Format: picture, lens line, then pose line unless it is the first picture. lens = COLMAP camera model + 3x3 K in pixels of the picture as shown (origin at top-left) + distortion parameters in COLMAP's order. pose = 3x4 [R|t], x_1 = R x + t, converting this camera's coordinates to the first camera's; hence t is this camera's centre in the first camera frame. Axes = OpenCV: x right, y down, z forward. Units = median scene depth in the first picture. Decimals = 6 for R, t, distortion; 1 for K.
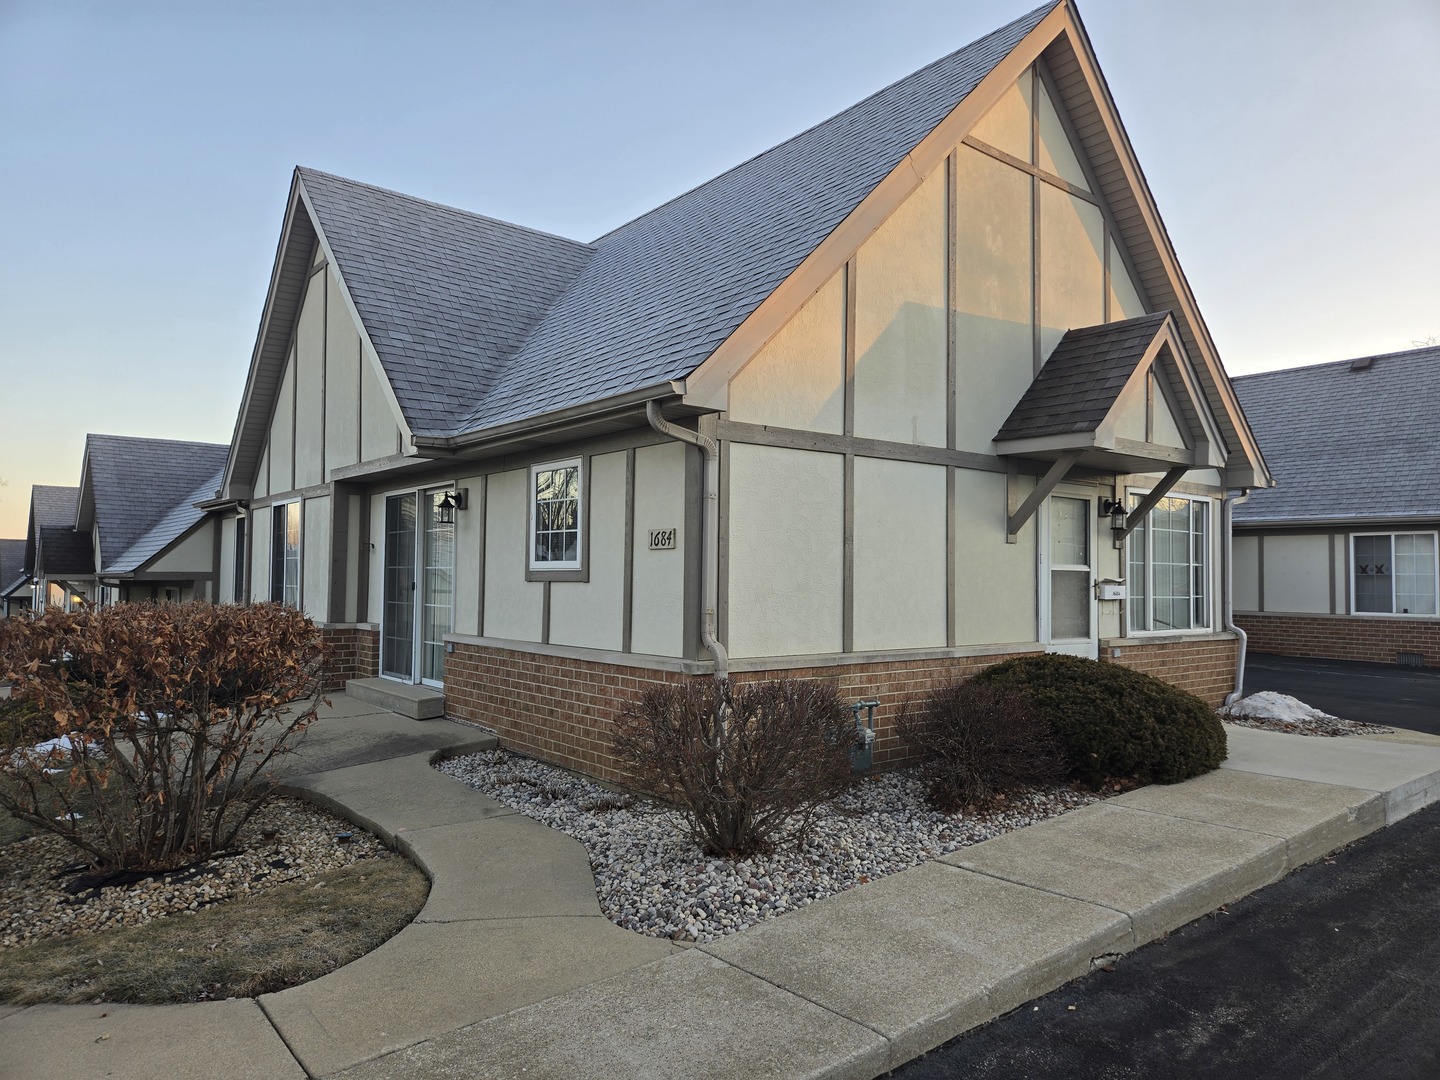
lens RADIAL K [[950.6, 0, 722.1], [0, 950.6, 538.5], [0, 0, 1]] dist [0.035507, -0.008085]
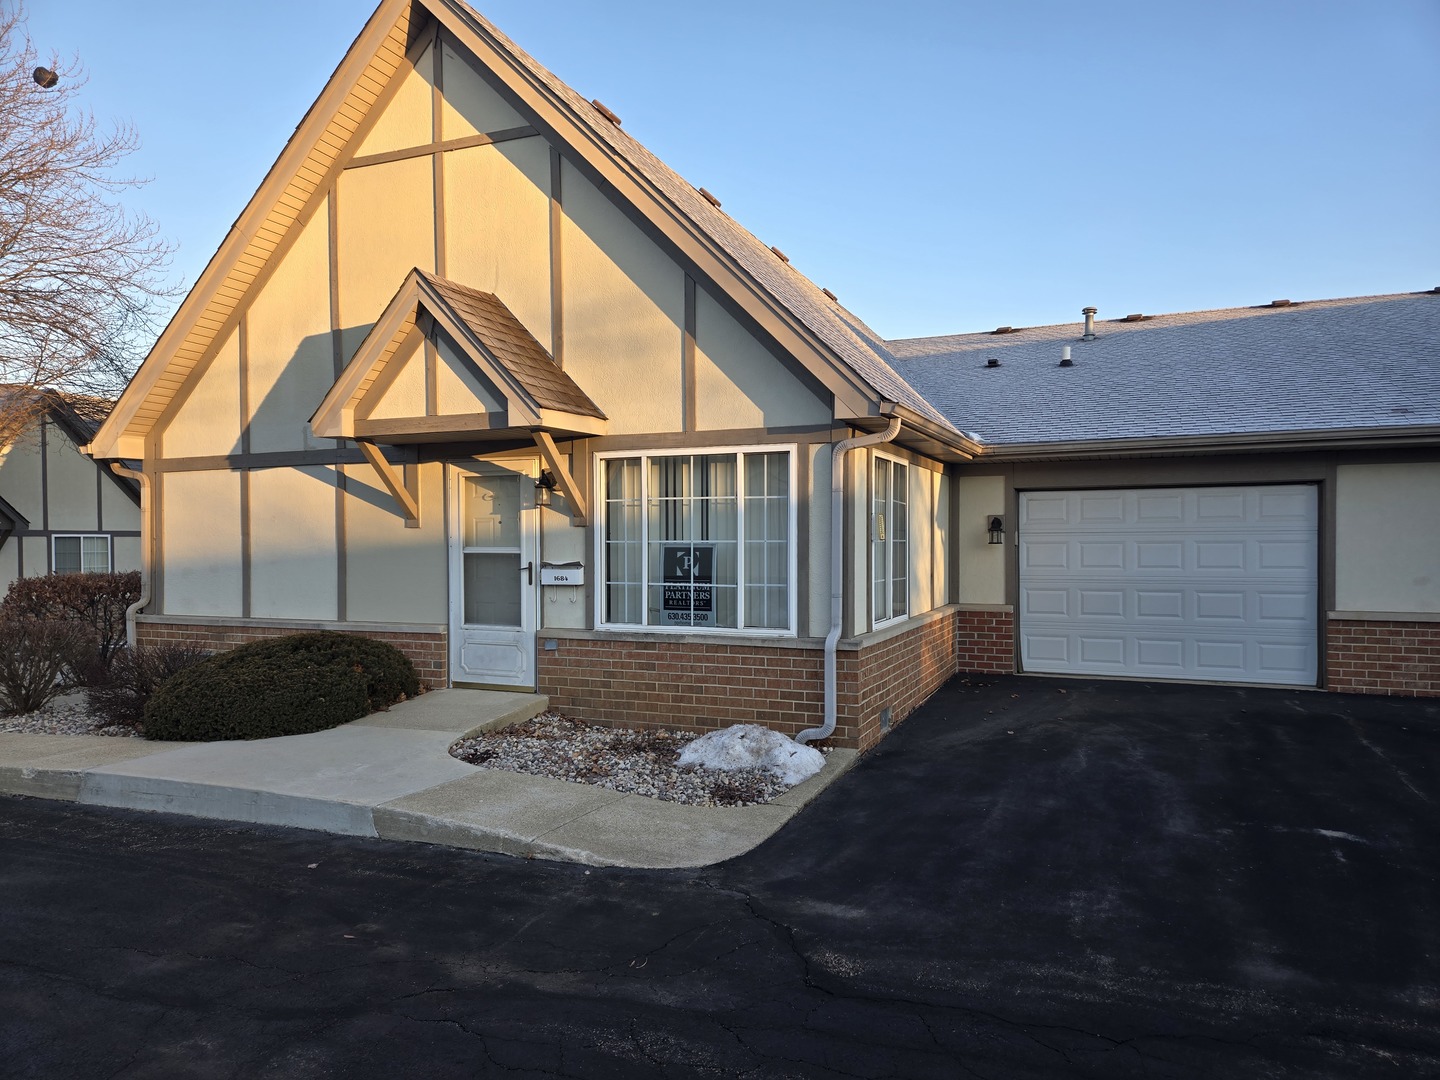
lens RADIAL K [[950.6, 0, 719.8], [0, 950.6, 551.8], [0, 0, 1]] dist [0.035507, -0.008085]
pose [[0.485908, -0.017022, -0.873844, 0.374238], [0.040592, 0.999171, 0.003109, 0.011376], [0.873067, -0.036982, 0.486196, 0.215765]]
